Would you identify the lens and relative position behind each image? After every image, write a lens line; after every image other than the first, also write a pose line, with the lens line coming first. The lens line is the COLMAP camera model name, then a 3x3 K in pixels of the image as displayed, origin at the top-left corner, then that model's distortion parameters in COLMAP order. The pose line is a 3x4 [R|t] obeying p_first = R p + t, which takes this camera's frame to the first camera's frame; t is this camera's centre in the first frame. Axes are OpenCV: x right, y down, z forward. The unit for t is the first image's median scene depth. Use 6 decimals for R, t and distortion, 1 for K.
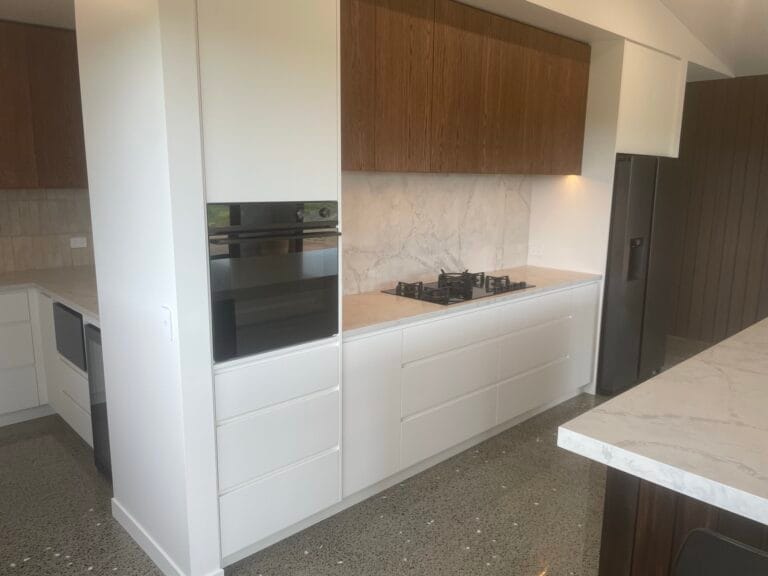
lens RADIAL K [[585.7, 0, 389.3], [0, 585.7, 289.7], [0, 0, 1]] dist [0.103531, -0.139458]
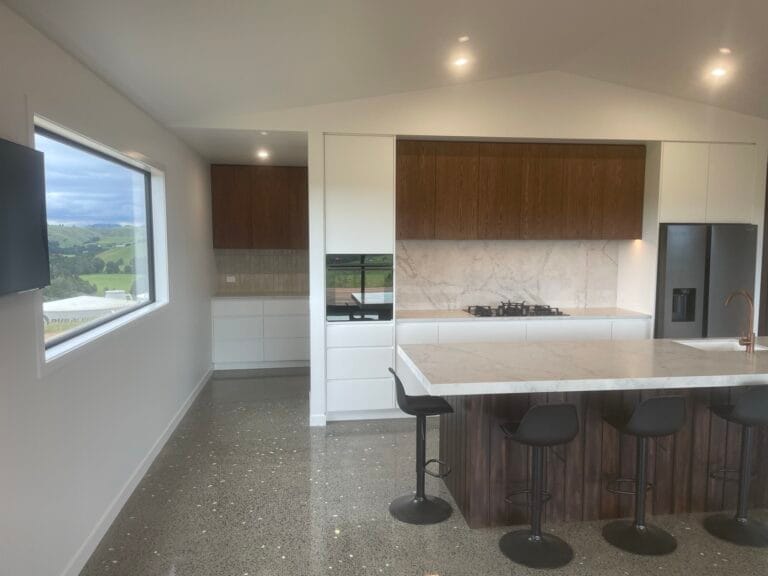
lens RADIAL K [[585.7, 0, 389.3], [0, 585.7, 289.7], [0, 0, 1]] dist [0.103531, -0.139458]
pose [[0.814376, 0.042864, -0.578752, 0.729782], [-0.102357, 0.992243, -0.070541, 0.080293], [0.571239, 0.116687, 0.812447, -0.445070]]
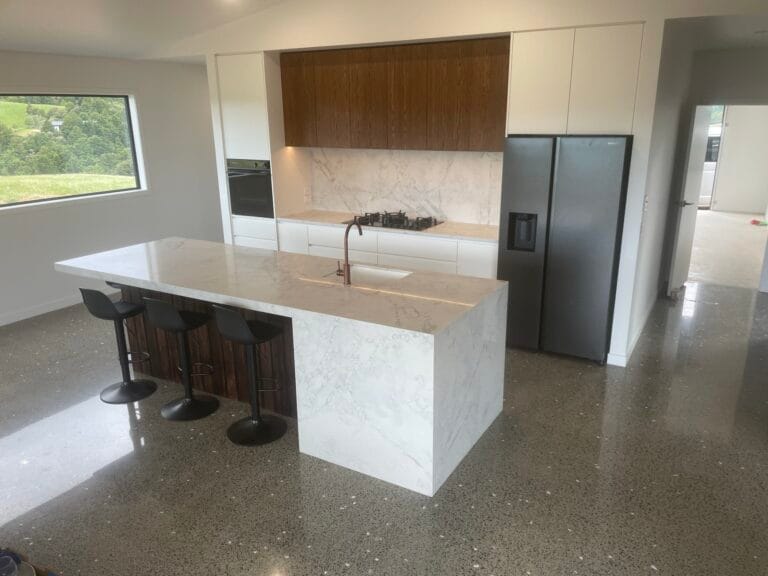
lens RADIAL K [[585.7, 0, 389.3], [0, 585.7, 289.7], [0, 0, 1]] dist [0.103531, -0.139458]
pose [[0.279152, 0.259265, -0.924584, 1.588480], [-0.168229, 0.961174, 0.218733, -0.167684], [0.945396, 0.094482, 0.311929, 0.502629]]
